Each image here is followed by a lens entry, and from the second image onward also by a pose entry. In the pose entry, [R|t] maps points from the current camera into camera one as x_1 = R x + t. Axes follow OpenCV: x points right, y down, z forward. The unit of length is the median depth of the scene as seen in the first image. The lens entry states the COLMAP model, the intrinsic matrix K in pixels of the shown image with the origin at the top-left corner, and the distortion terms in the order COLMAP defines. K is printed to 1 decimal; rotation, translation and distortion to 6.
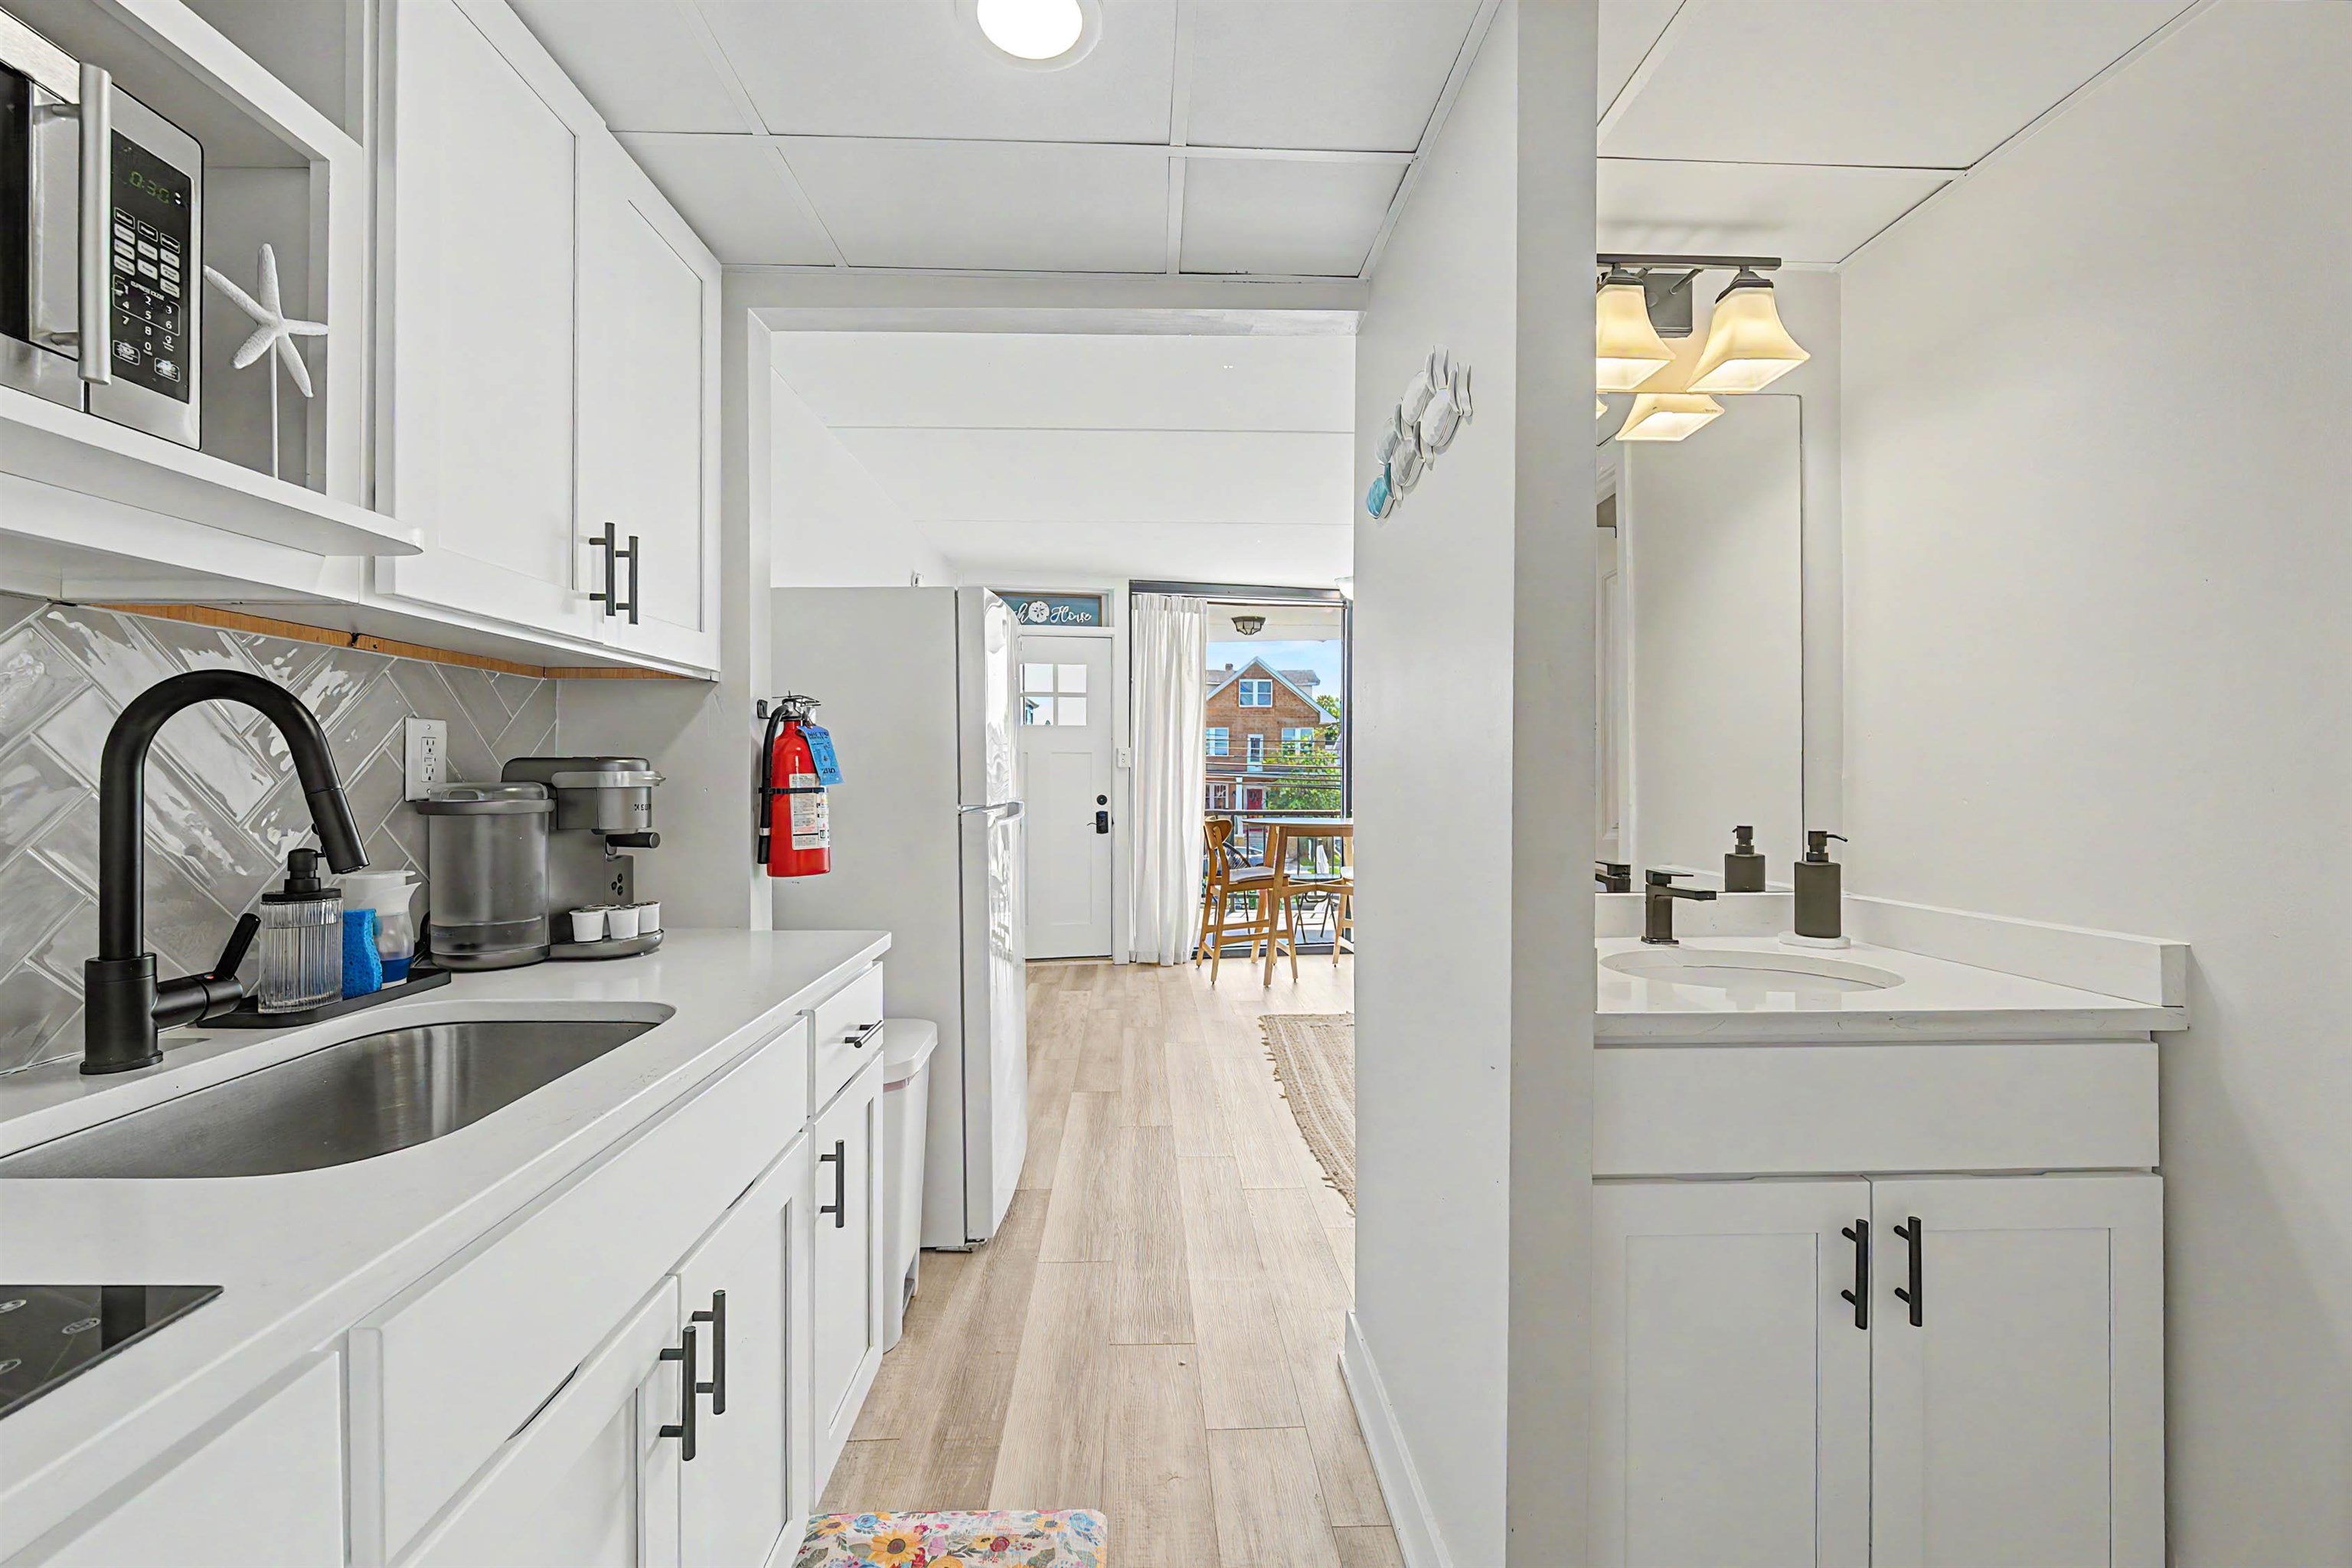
lens RADIAL K [[926.6, 0, 1165.4], [0, 926.6, 774.9], [0, 0, 1]] dist [-0.008800, 0.000195]
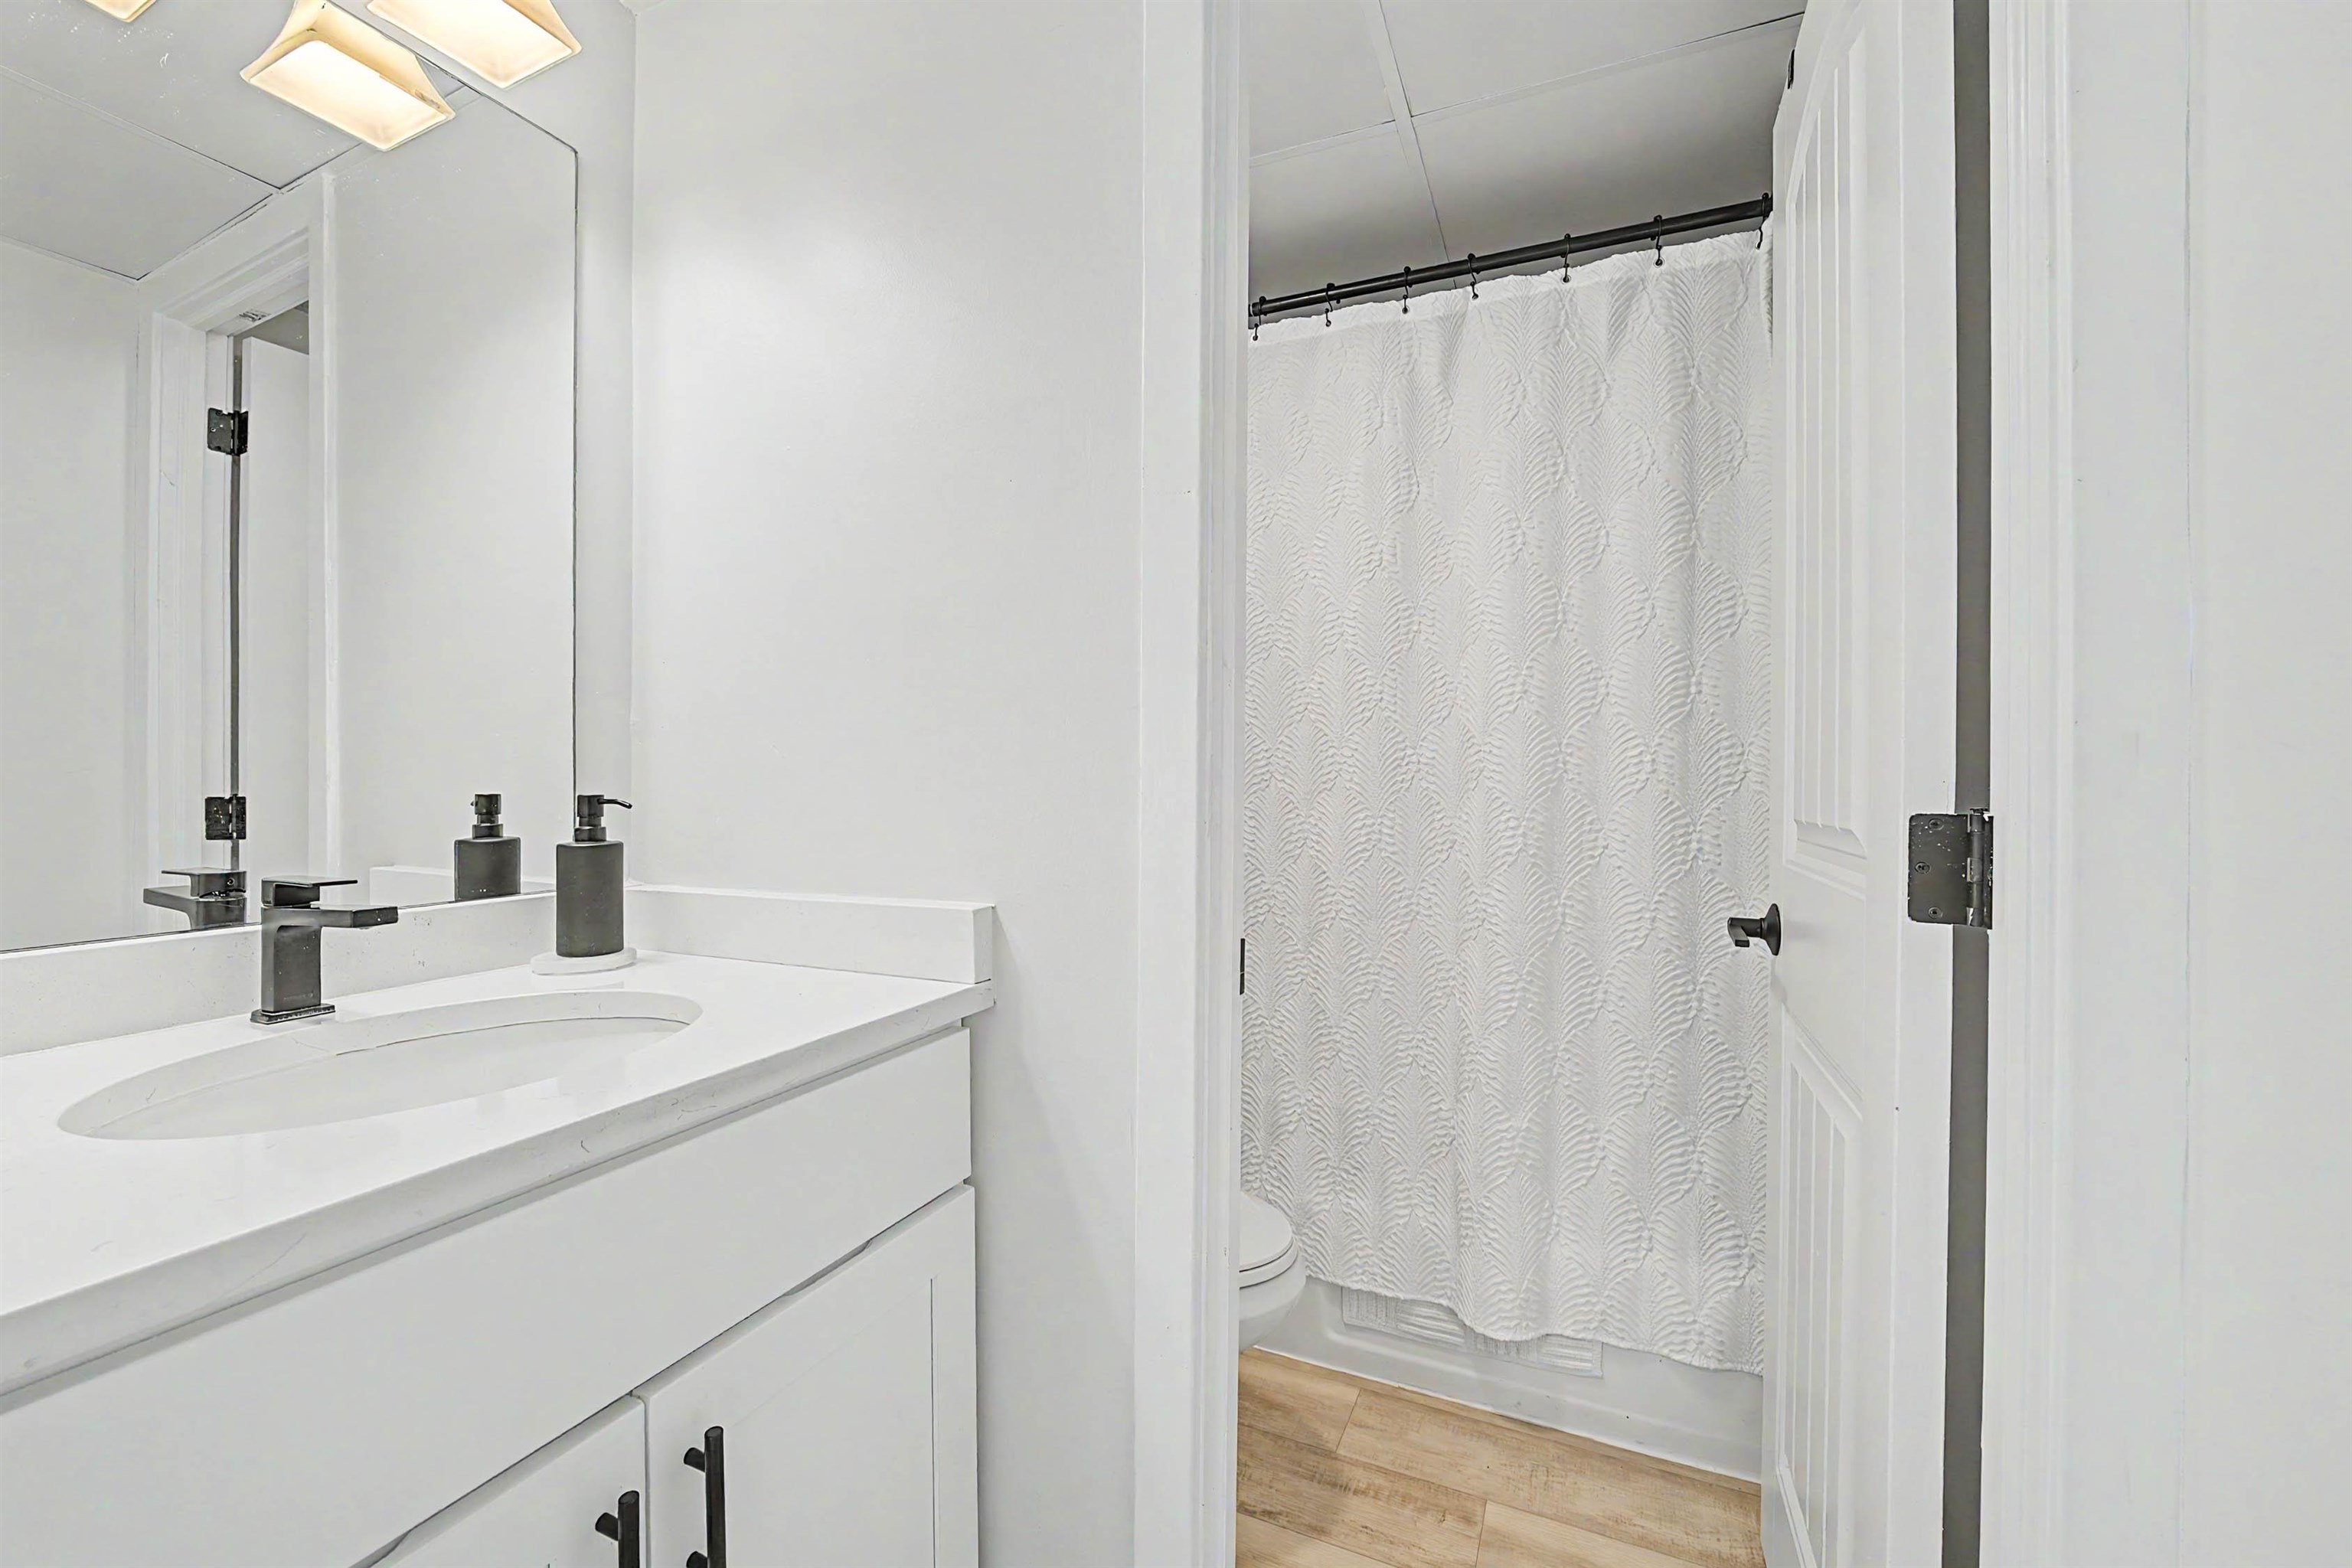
lens RADIAL K [[926.6, 0, 1165.4], [0, 926.6, 774.9], [0, 0, 1]] dist [-0.008800, 0.000195]
pose [[0.431310, -0.001514, 0.902202, 0.288130], [-0.004529, 0.999982, 0.003843, 0.042123], [-0.902192, -0.005744, 0.431296, 0.343771]]
